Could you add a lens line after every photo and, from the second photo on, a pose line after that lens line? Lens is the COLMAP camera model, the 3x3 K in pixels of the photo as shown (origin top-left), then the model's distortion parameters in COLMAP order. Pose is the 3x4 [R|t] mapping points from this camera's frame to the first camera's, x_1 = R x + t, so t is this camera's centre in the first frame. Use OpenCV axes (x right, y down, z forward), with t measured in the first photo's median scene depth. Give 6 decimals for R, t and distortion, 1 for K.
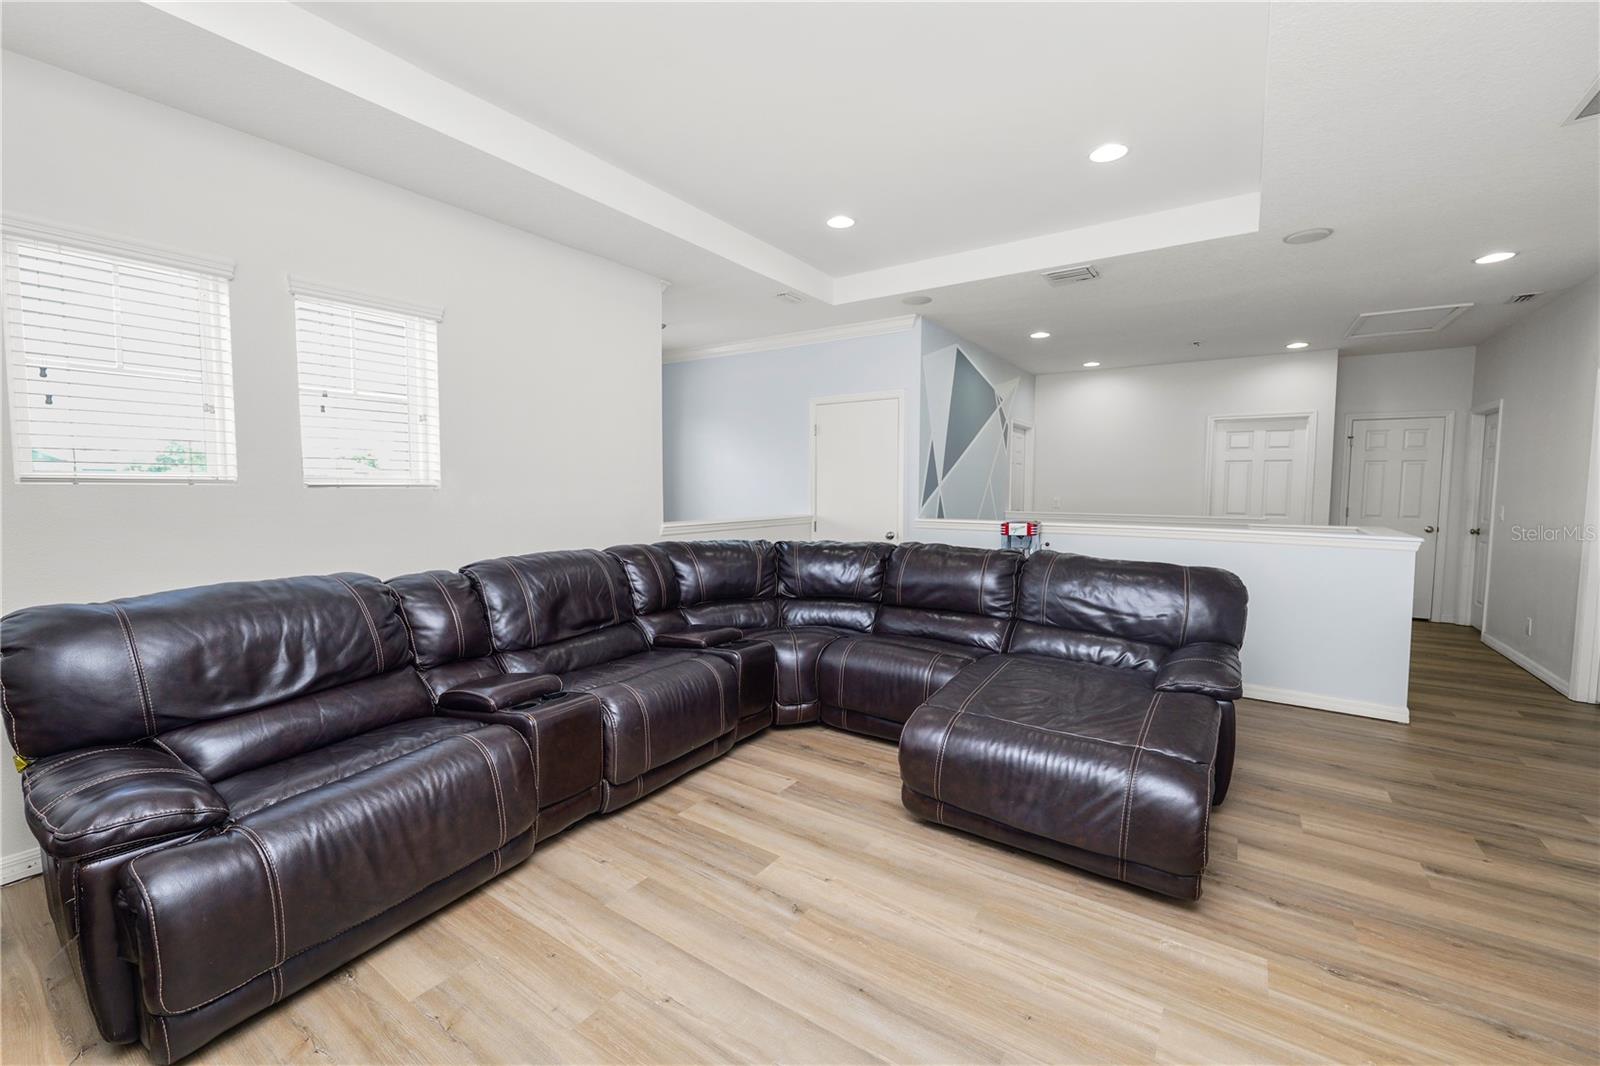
lens RADIAL K [[648.9, 0, 803.1], [0, 648.9, 531.0], [0, 0, 1]] dist [-0.011492, 0.000233]
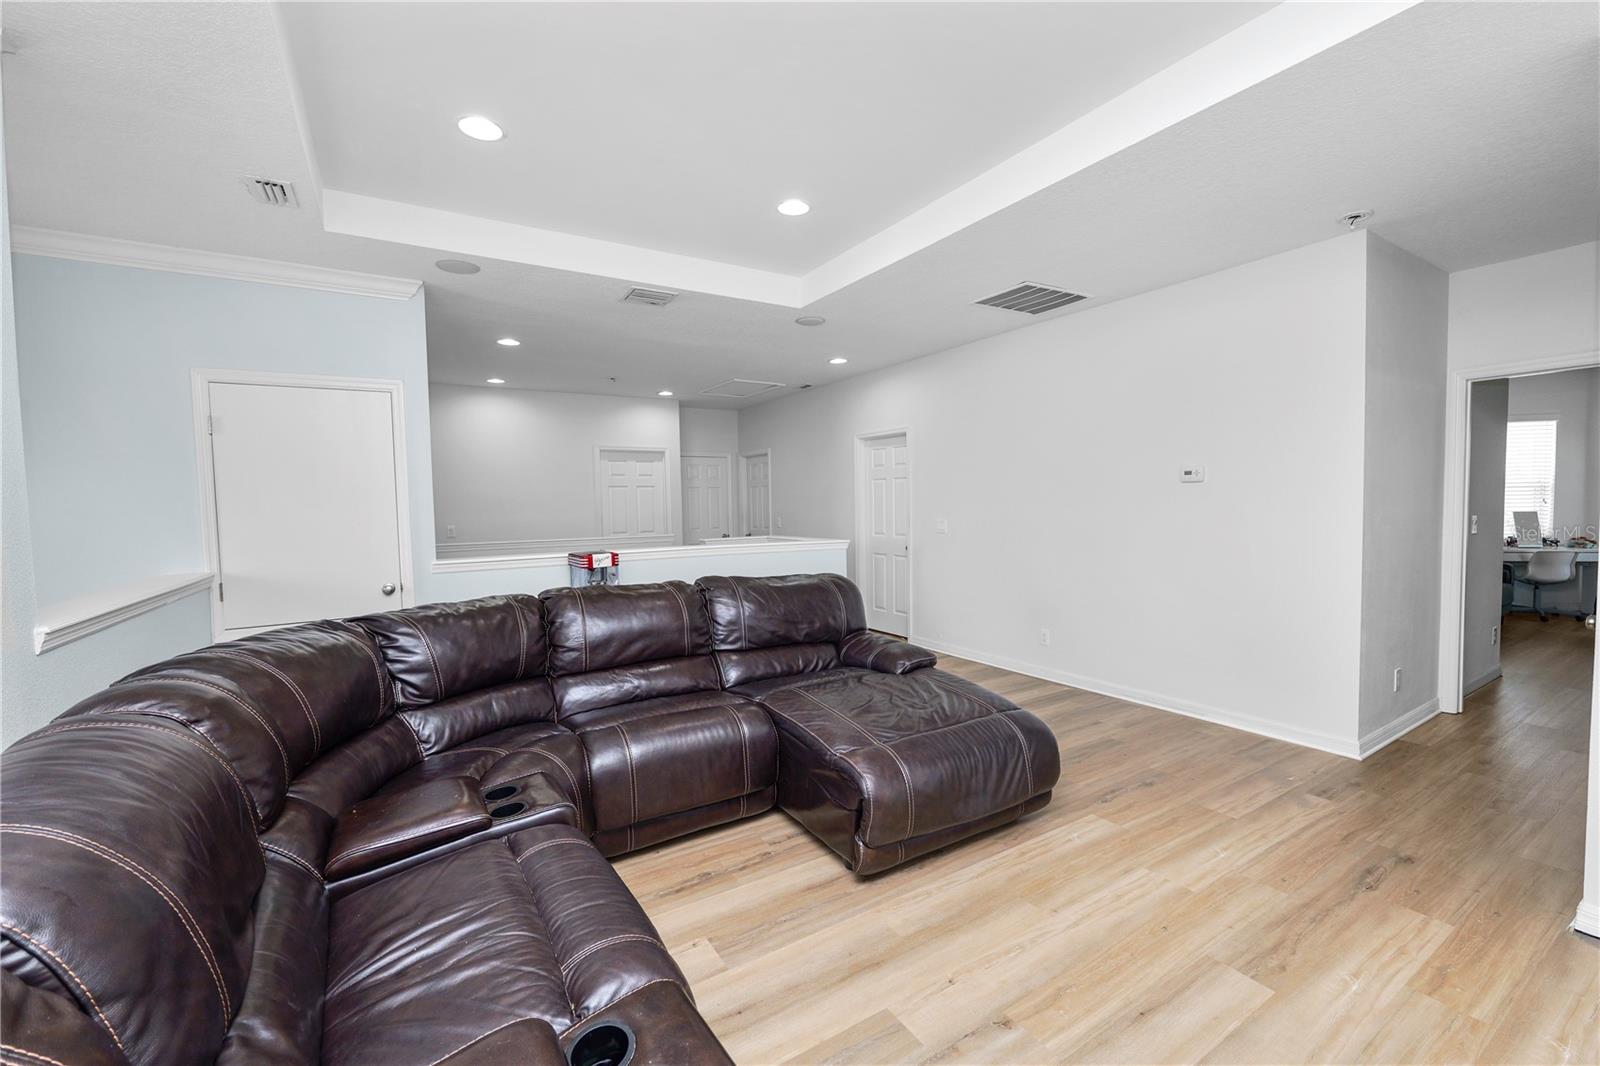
lens RADIAL K [[648.9, 0, 797.0], [0, 648.9, 536.0], [0, 0, 1]] dist [-0.011492, 0.000233]
pose [[0.413348, -0.058014, 0.908723, -0.427463], [0.084981, 0.996071, 0.024936, -0.041895], [-0.906599, 0.066917, 0.416654, 0.437699]]
